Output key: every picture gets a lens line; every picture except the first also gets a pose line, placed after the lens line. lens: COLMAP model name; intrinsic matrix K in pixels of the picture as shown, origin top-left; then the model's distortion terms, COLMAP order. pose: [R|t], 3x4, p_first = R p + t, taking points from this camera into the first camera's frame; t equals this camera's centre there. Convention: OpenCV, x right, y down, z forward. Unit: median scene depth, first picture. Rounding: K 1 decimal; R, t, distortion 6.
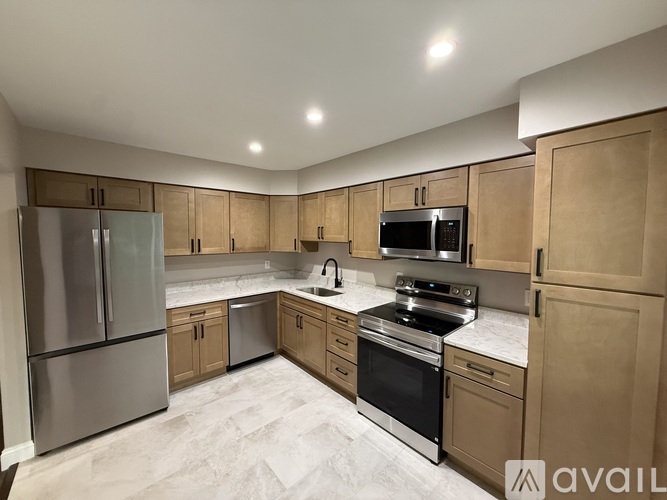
lens RADIAL K [[265.0, 0, 332.2], [0, 265.0, 249.2], [0, 0, 1]] dist [0.001103, 0.000097]
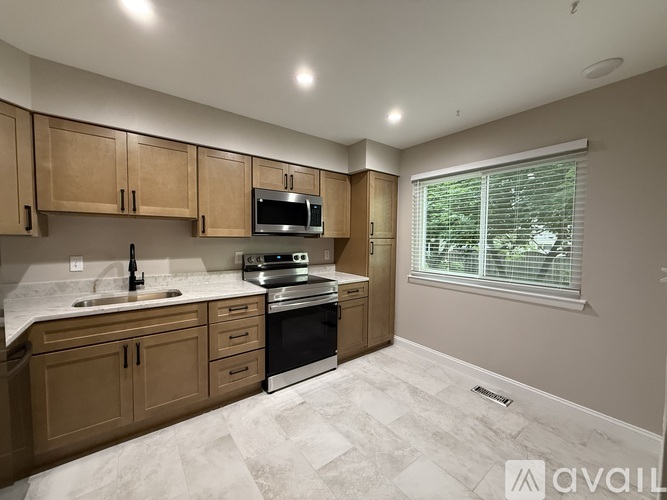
lens RADIAL K [[265.0, 0, 332.2], [0, 265.0, 249.2], [0, 0, 1]] dist [0.001103, 0.000097]
pose [[0.079483, -0.048108, 0.995675, -0.779862], [0.048467, 0.997840, 0.044344, 0.056764], [-0.995657, 0.044733, 0.081643, 0.641827]]
